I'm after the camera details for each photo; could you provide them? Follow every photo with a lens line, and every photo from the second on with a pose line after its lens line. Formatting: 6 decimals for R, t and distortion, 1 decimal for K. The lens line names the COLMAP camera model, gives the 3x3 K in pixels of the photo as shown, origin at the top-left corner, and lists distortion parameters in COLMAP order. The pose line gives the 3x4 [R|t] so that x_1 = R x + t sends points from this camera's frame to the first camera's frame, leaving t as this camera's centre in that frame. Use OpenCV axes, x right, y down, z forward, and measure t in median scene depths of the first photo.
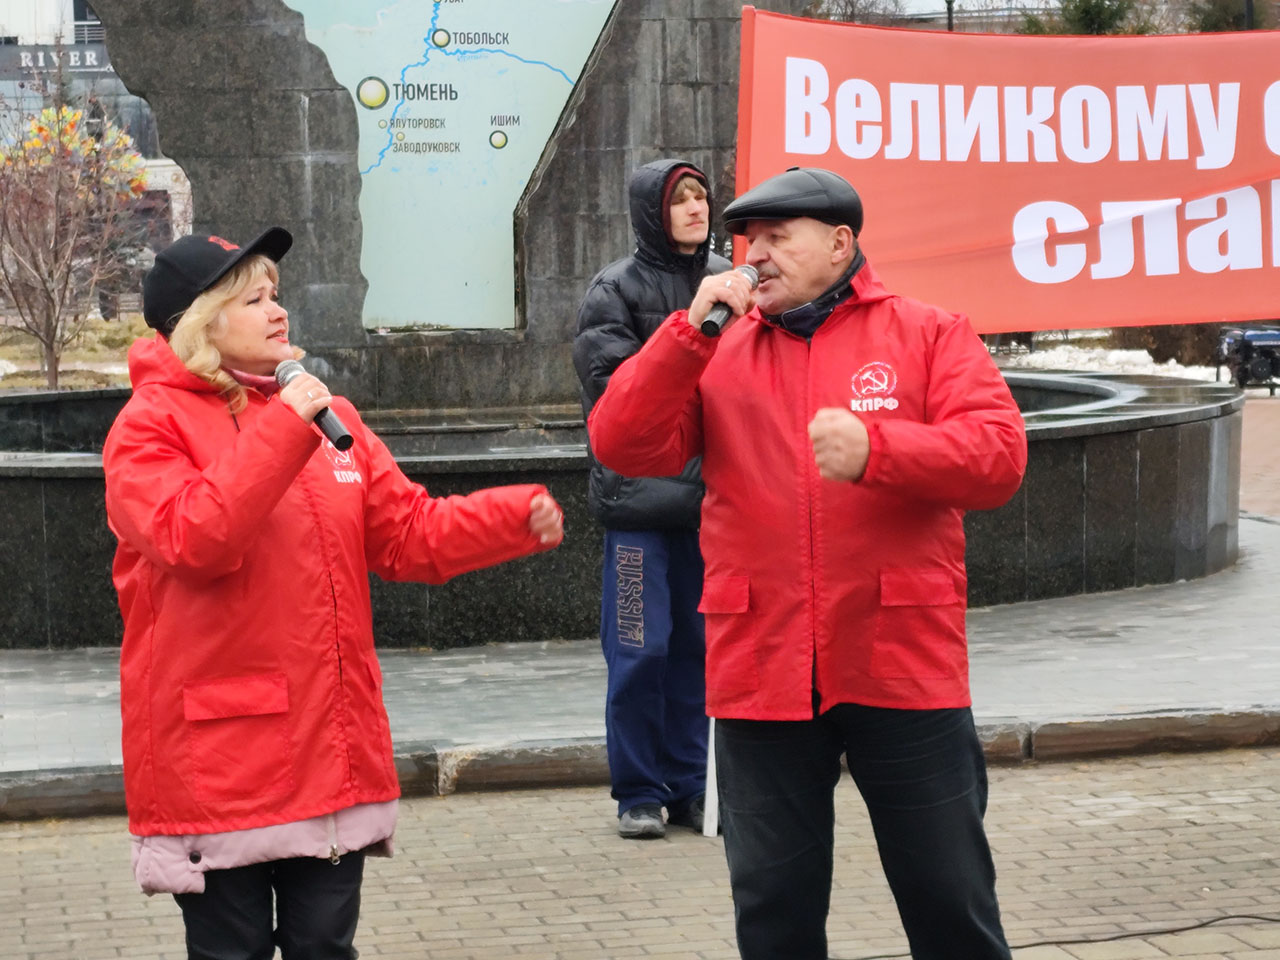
lens RADIAL K [[3571.3, 0, 662.7], [0, 3571.3, 428.0], [0, 0, 1]] dist [0.222878, 0.000000]
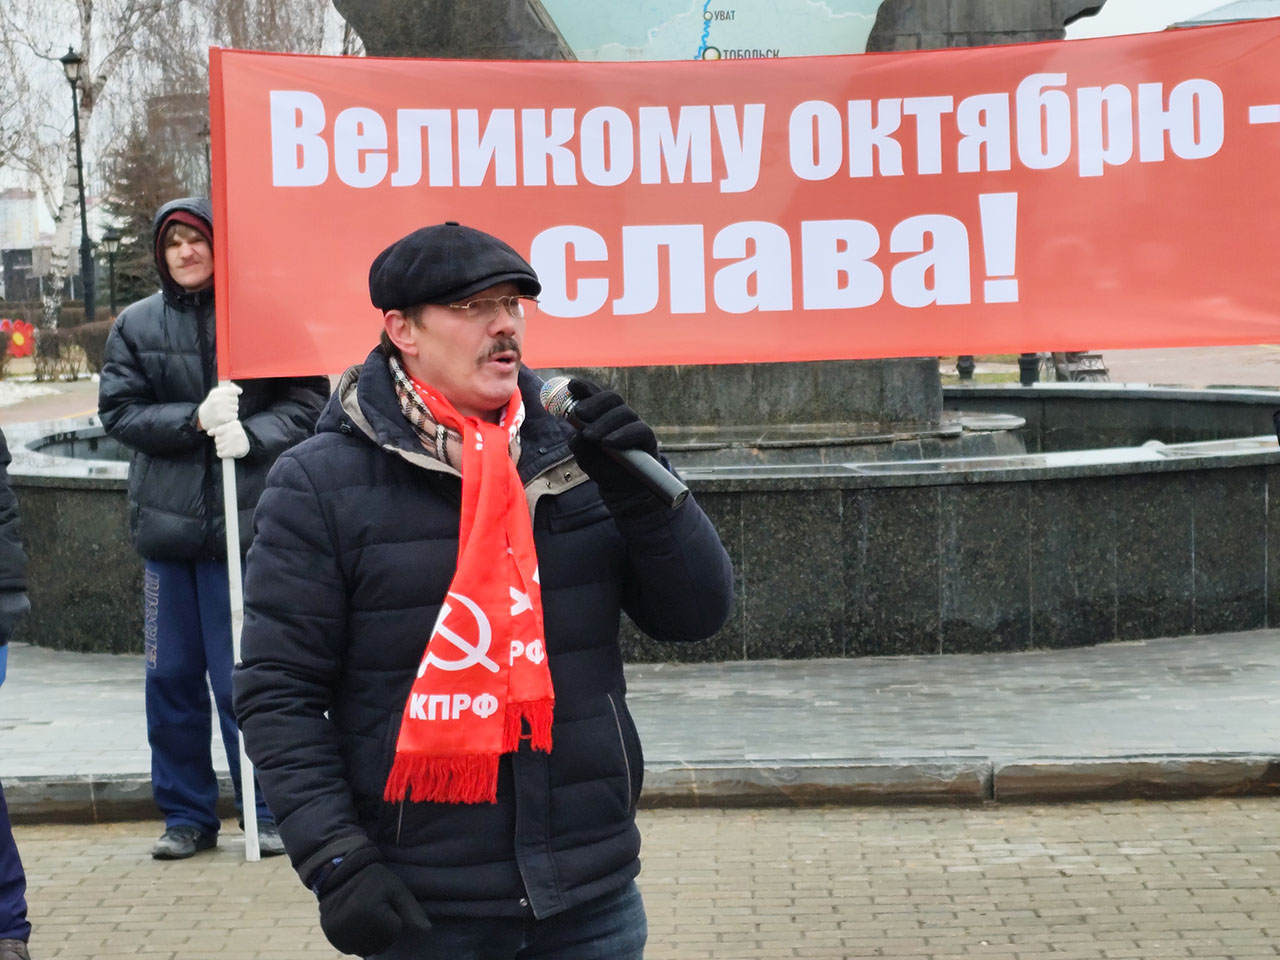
lens RADIAL K [[3571.3, 0, 585.9], [0, 3571.3, 462.3], [0, 0, 1]] dist [0.222878, 0.000000]
pose [[0.972050, 0.013756, -0.234369, 0.161330], [-0.011715, 0.999880, 0.010097, -0.005712], [0.234480, -0.007069, 0.972095, 0.021644]]
